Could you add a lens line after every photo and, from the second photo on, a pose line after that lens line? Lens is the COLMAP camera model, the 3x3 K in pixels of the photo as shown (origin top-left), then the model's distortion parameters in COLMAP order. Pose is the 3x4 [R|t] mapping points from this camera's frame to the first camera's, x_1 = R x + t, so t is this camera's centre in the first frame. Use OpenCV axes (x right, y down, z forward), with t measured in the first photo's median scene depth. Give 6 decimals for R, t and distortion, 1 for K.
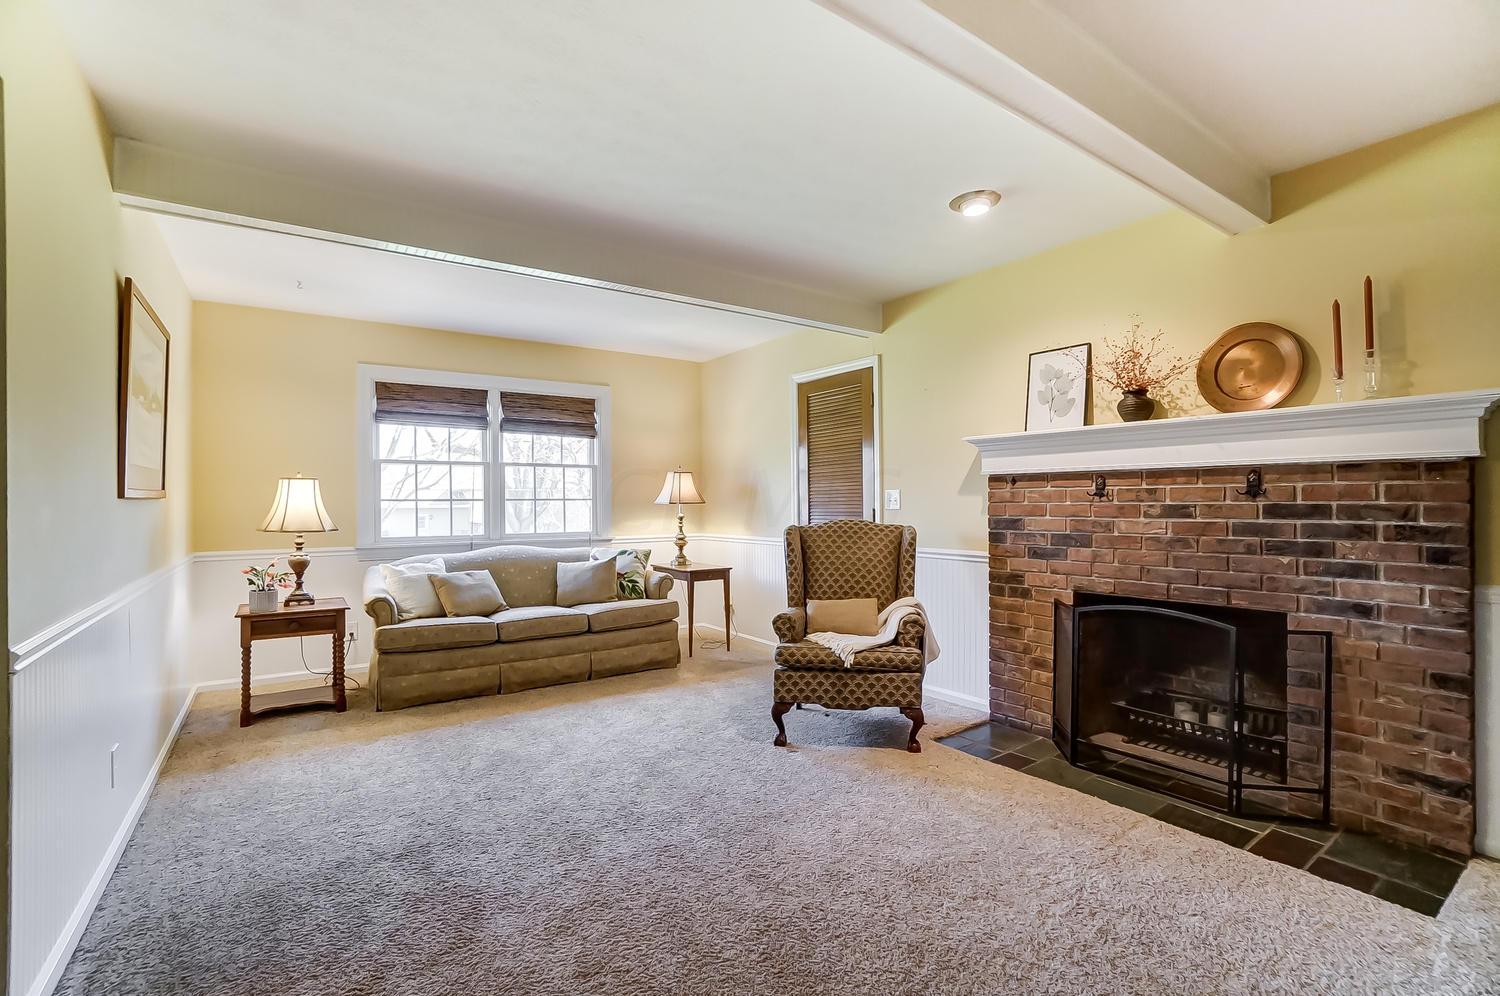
lens RADIAL K [[685.3, 0, 745.0], [0, 685.3, 506.9], [0, 0, 1]] dist [-0.063146, 0.027684]
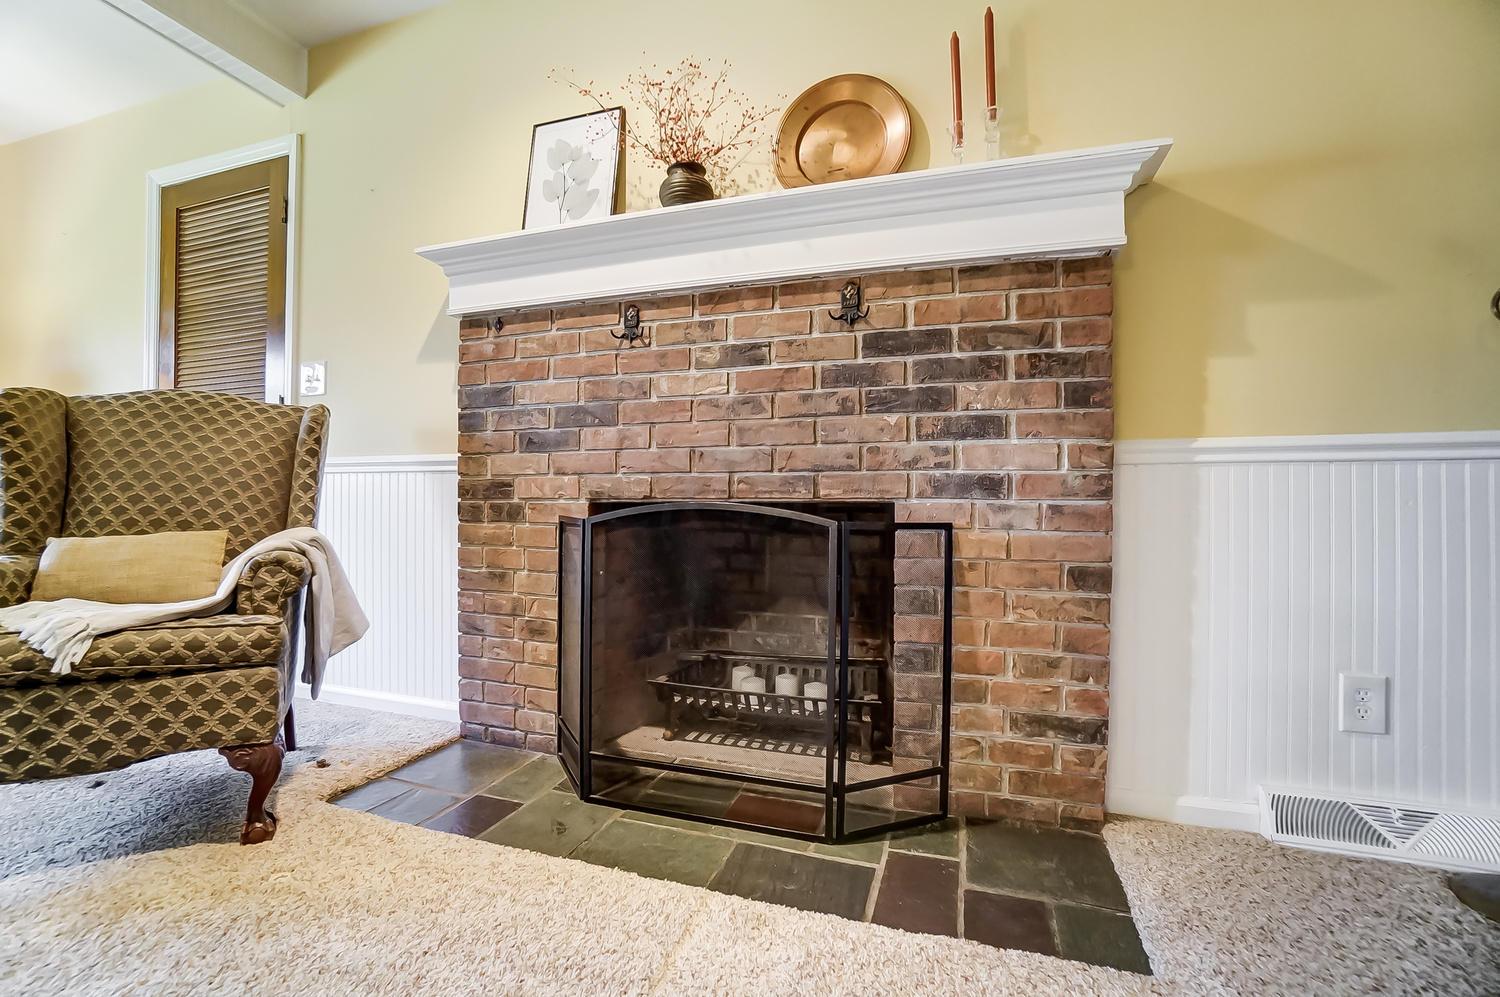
lens RADIAL K [[668.6, 0, 751.9], [0, 668.6, 502.3], [0, 0, 1]] dist [-0.062214, 0.023480]
pose [[0.803380, 0.017016, 0.595224, 0.250678], [-0.008608, 0.999819, -0.016965, 0.134682], [-0.595405, 0.008506, 0.803381, 0.439899]]
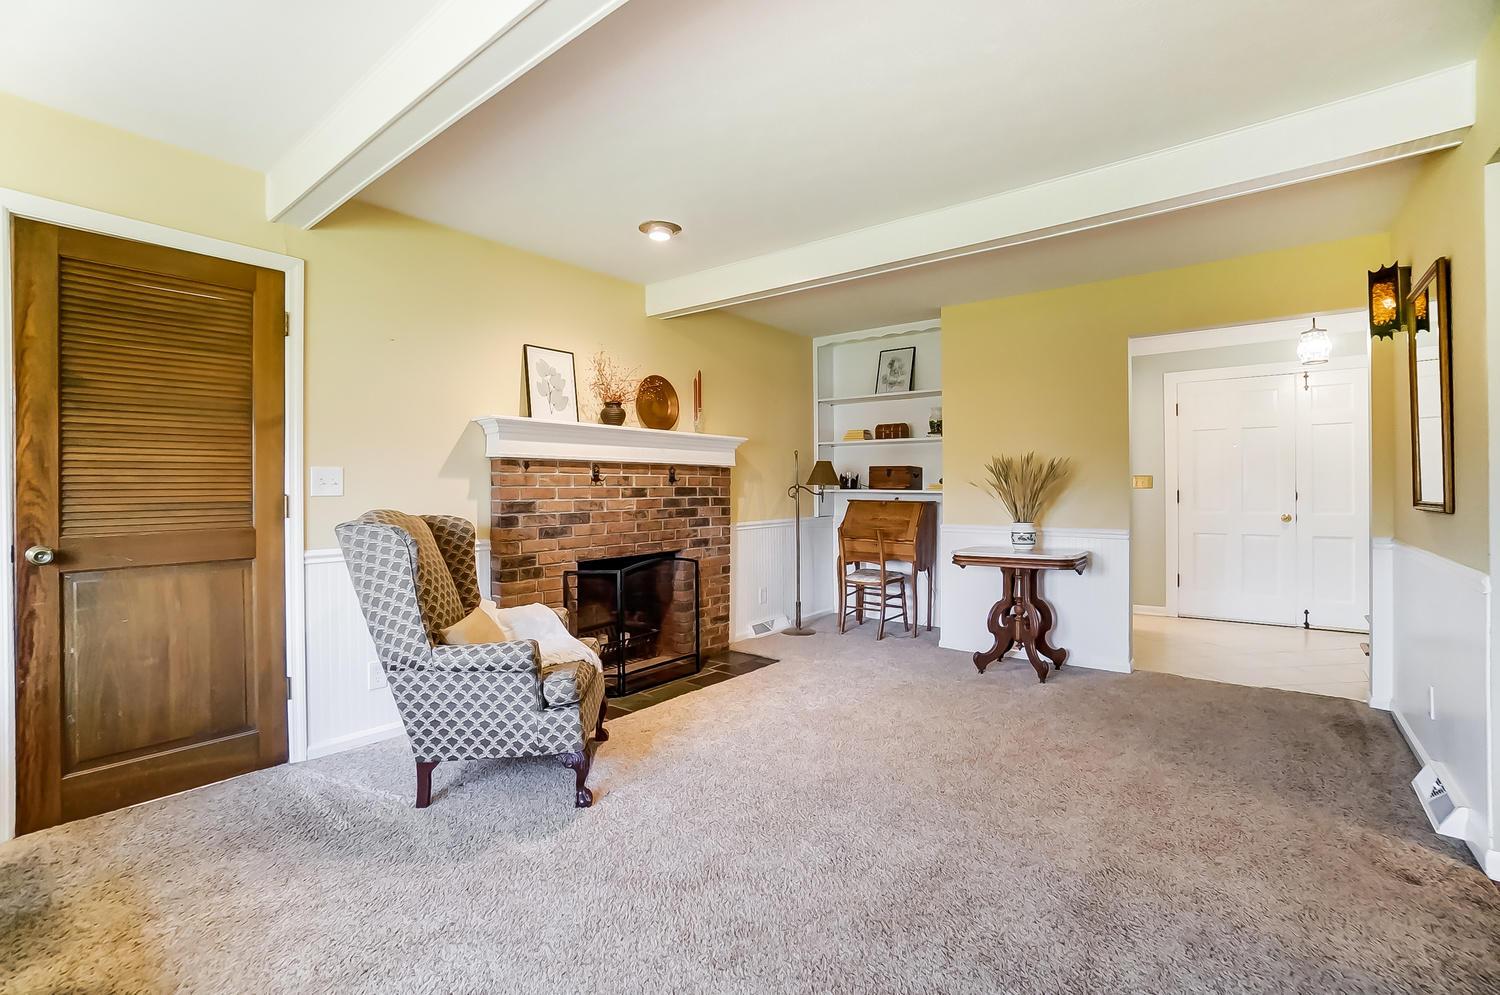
lens RADIAL K [[668.6, 0, 751.9], [0, 668.6, 501.3], [0, 0, 1]] dist [-0.062214, 0.023480]
pose [[-0.297541, -0.002283, 0.954706, -0.707076], [0.020434, 0.999753, 0.008759, 0.016024], [-0.954490, 0.022115, -0.297421, 1.049487]]
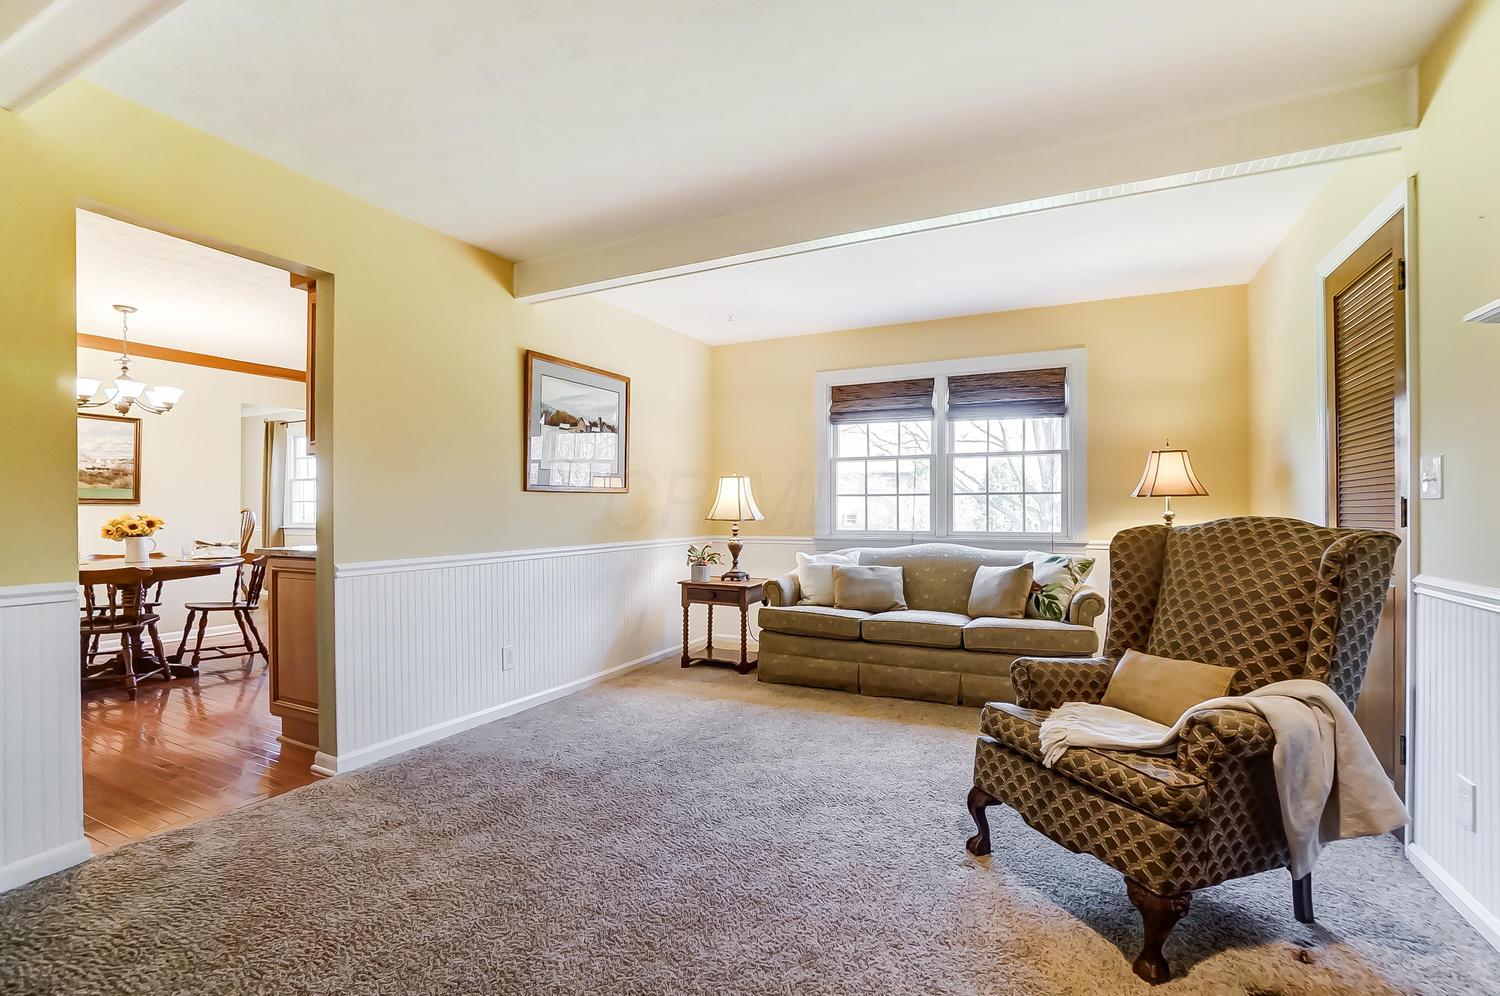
lens RADIAL K [[686.0, 0, 718.6], [0, 686.0, 520.5], [0, 0, 1]] dist [-0.058077, 0.025685]
pose [[0.463437, 0.019085, -0.885924, 0.520319], [-0.007715, 0.999817, 0.017502, 0.018821], [0.886096, -0.001276, 0.463500, 0.485051]]
